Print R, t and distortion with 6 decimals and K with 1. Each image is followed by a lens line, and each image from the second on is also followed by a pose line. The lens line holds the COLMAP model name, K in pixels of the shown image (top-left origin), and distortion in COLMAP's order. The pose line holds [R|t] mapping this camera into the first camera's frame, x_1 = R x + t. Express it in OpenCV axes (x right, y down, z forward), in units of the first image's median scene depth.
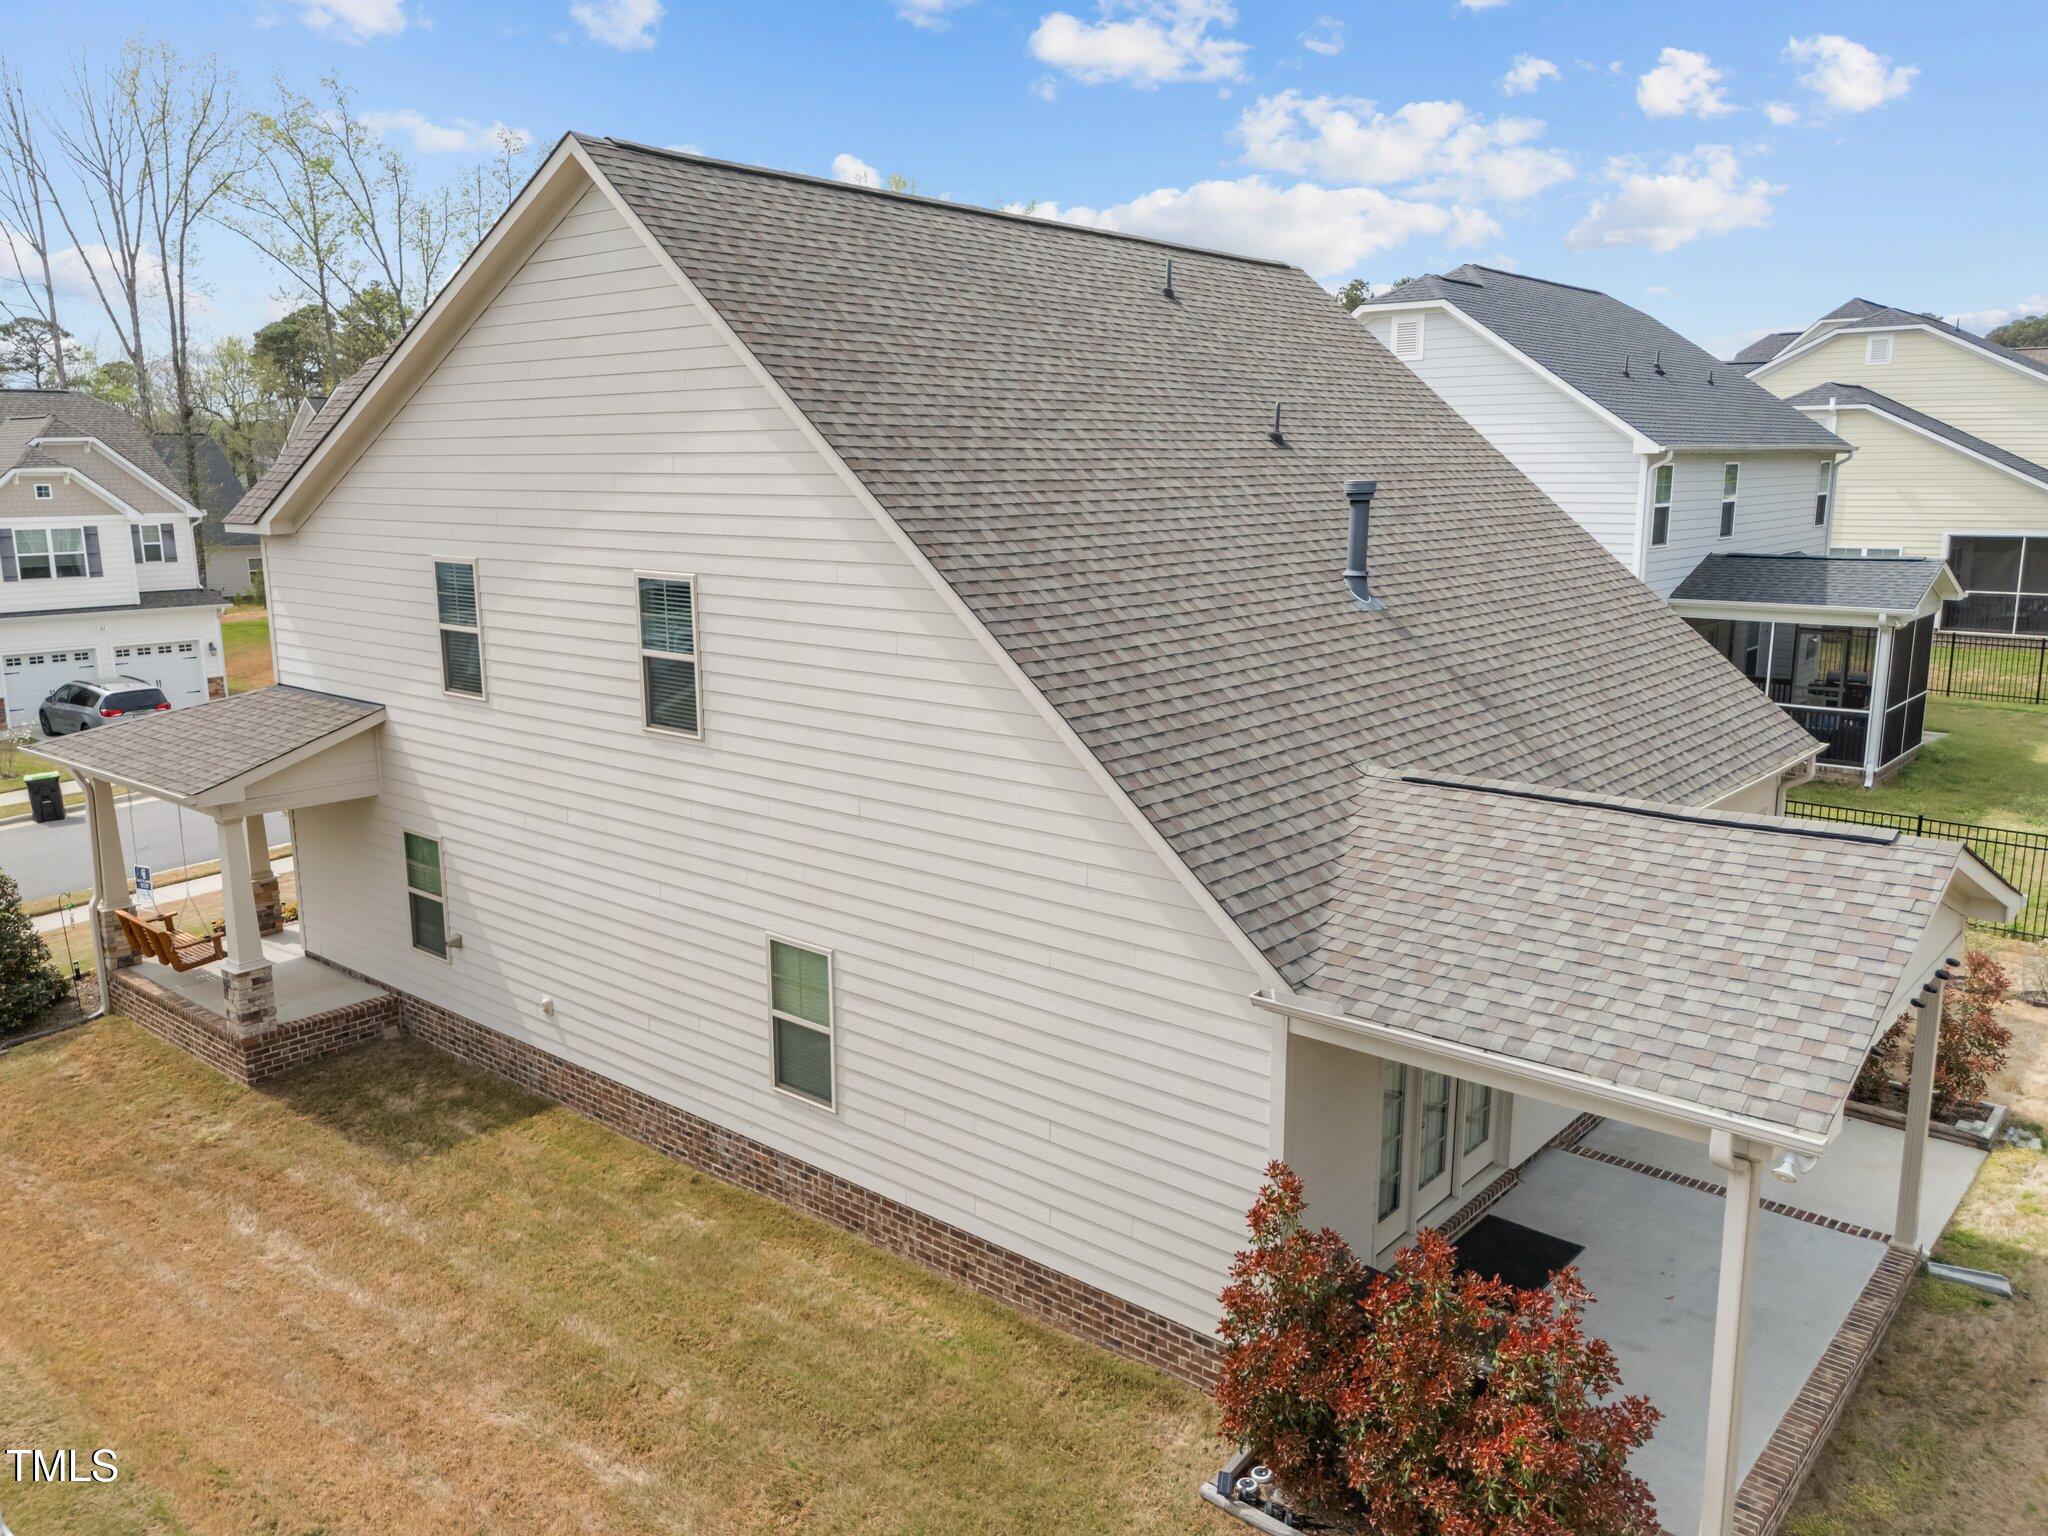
lens RADIAL K [[1542.8, 0, 1024.0], [0, 1542.8, 768.0], [0, 0, 1]] dist [0.043701, -0.002573]
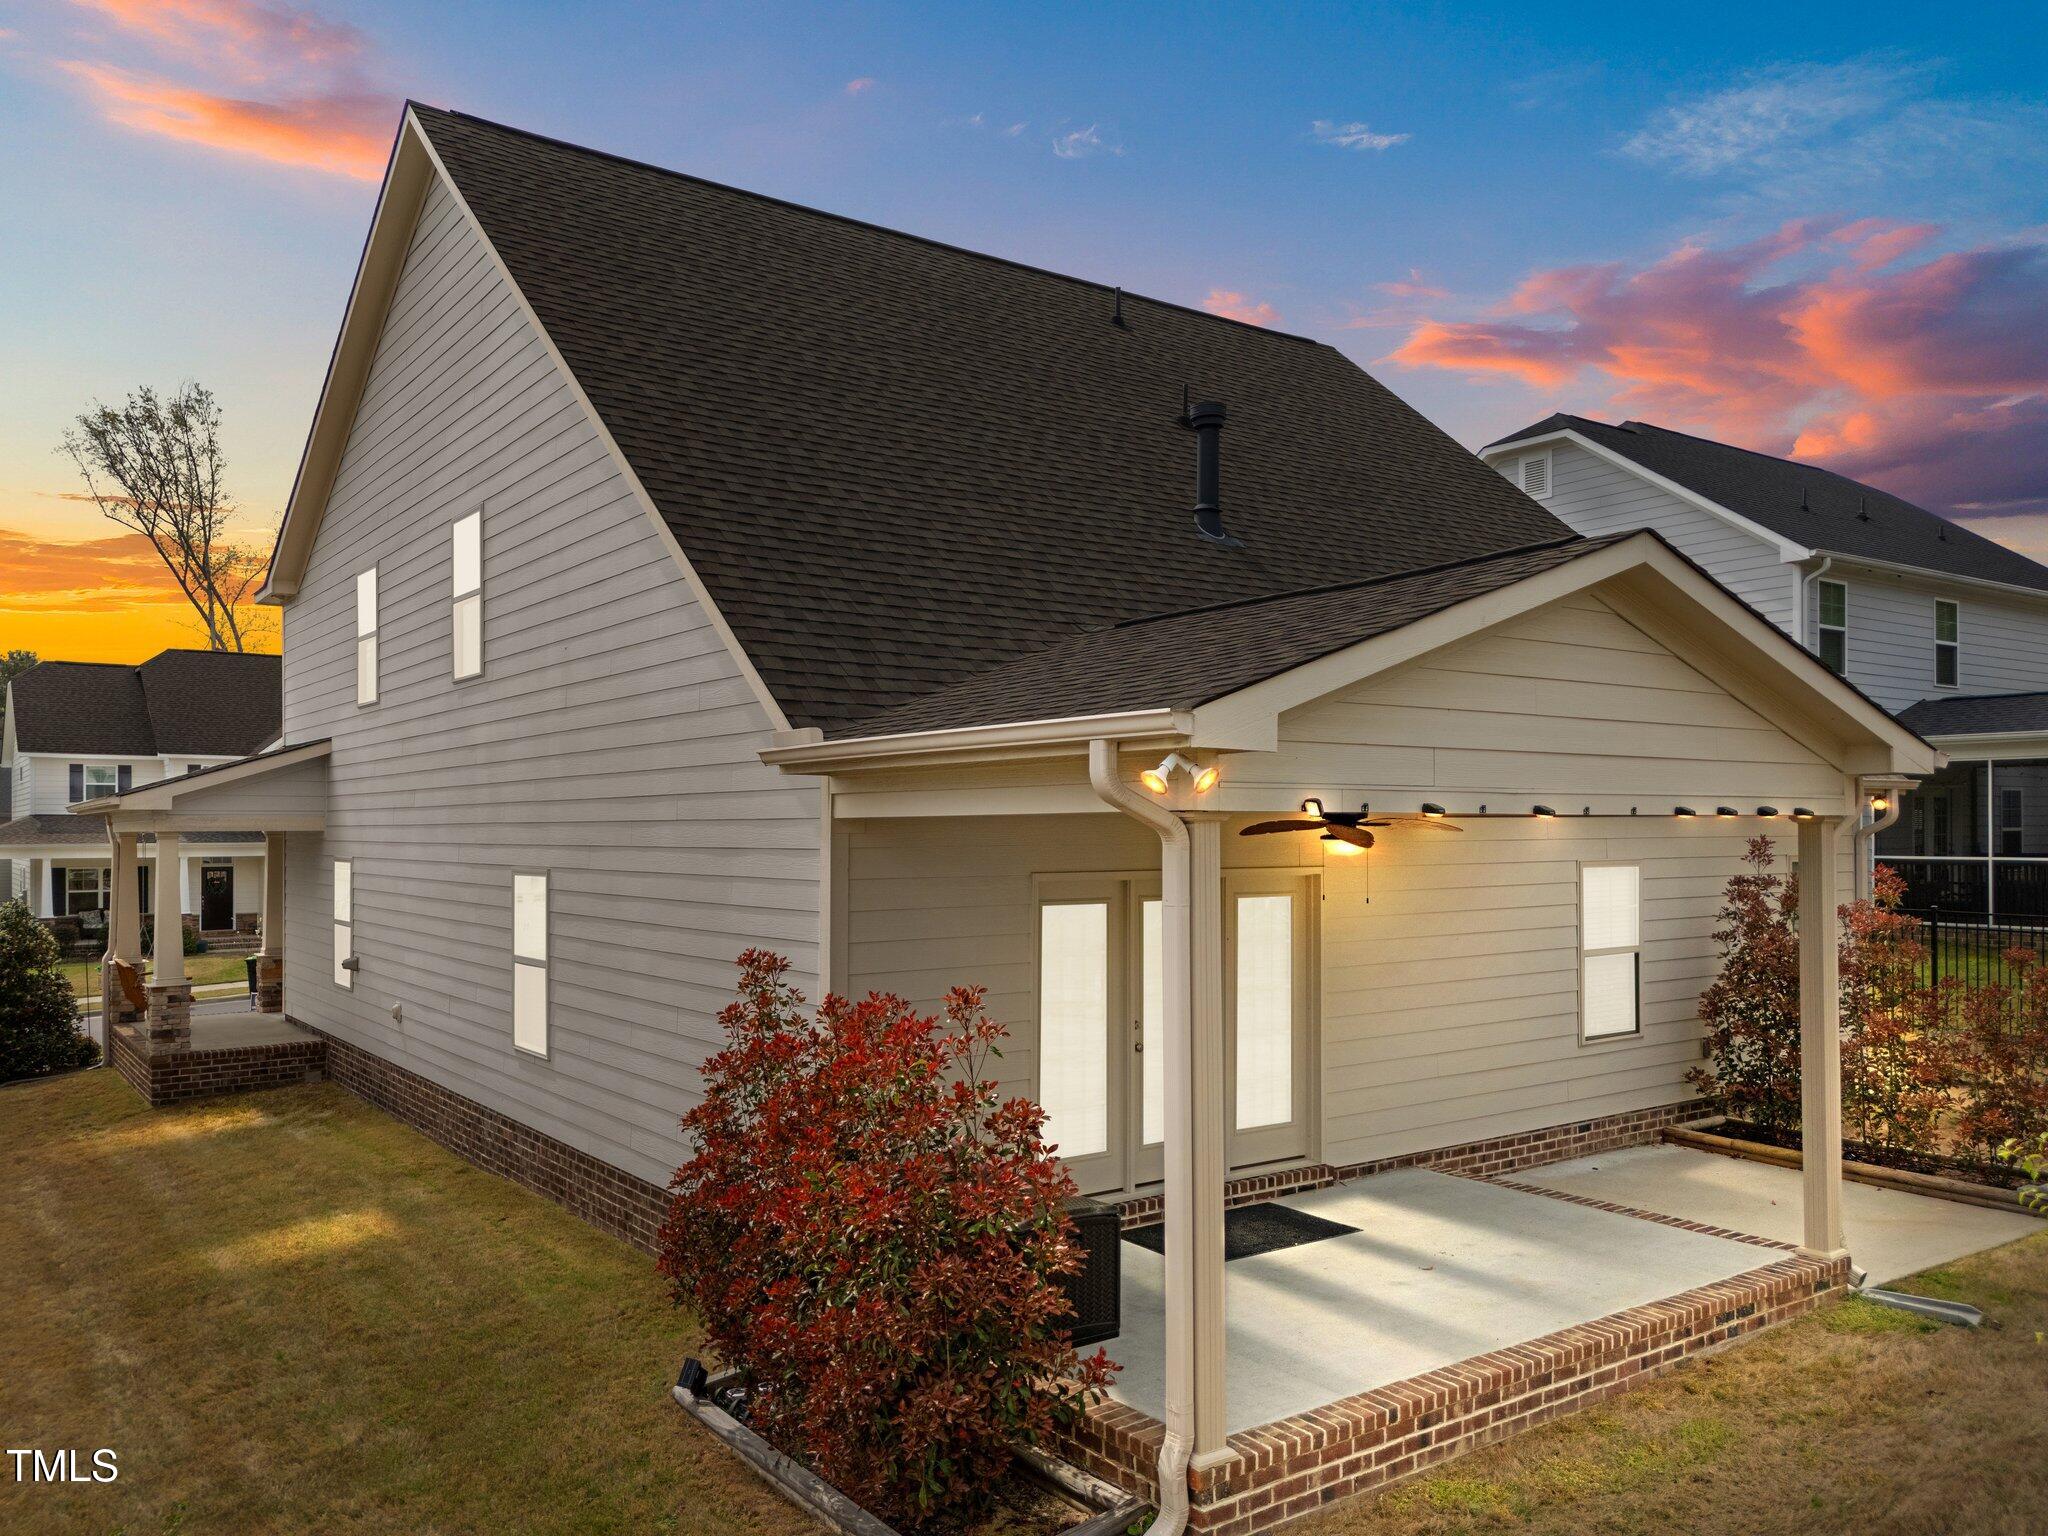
lens RADIAL K [[1545.6, 0, 1019.4], [0, 1545.6, 810.6], [0, 0, 1]] dist [0.040251, 0.000030]
pose [[0.972929, -0.001570, -0.231099, 0.314982], [-0.044980, 0.979567, -0.196023, 0.222961], [0.226685, 0.201112, 0.952979, 0.165624]]
